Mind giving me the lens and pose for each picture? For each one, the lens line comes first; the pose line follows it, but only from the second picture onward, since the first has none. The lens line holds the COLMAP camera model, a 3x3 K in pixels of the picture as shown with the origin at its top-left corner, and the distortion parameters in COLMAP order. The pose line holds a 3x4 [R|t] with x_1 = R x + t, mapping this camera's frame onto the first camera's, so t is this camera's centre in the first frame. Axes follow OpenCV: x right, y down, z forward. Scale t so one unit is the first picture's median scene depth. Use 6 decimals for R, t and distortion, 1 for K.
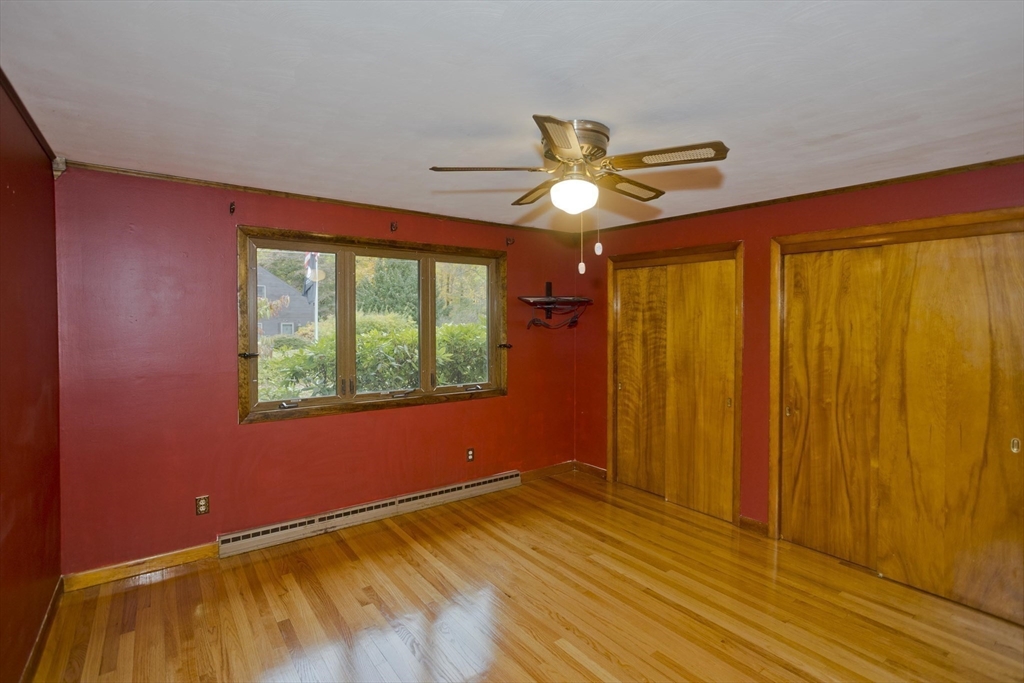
lens RADIAL K [[501.0, 0, 514.1], [0, 501.0, 326.4], [0, 0, 1]] dist [-0.055045, 0.037353]
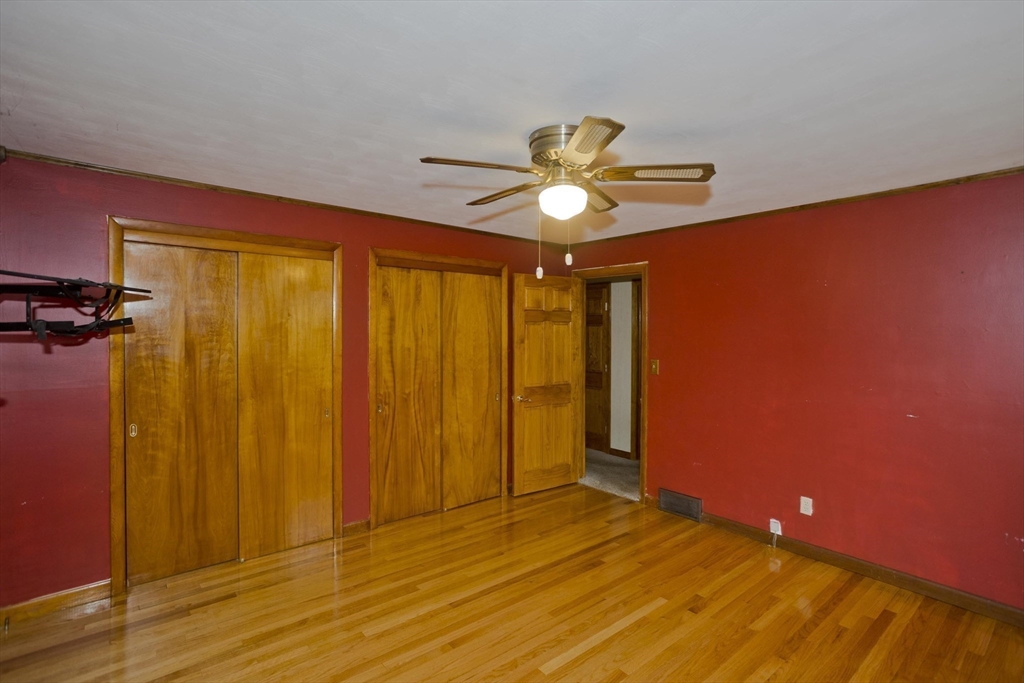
lens RADIAL K [[501.0, 0, 514.1], [0, 501.0, 326.4], [0, 0, 1]] dist [-0.055045, 0.037353]
pose [[-0.055322, -0.000658, 0.998468, -0.594778], [0.007241, 0.999973, 0.001060, -0.009351], [-0.998442, 0.007289, -0.055316, 0.787590]]
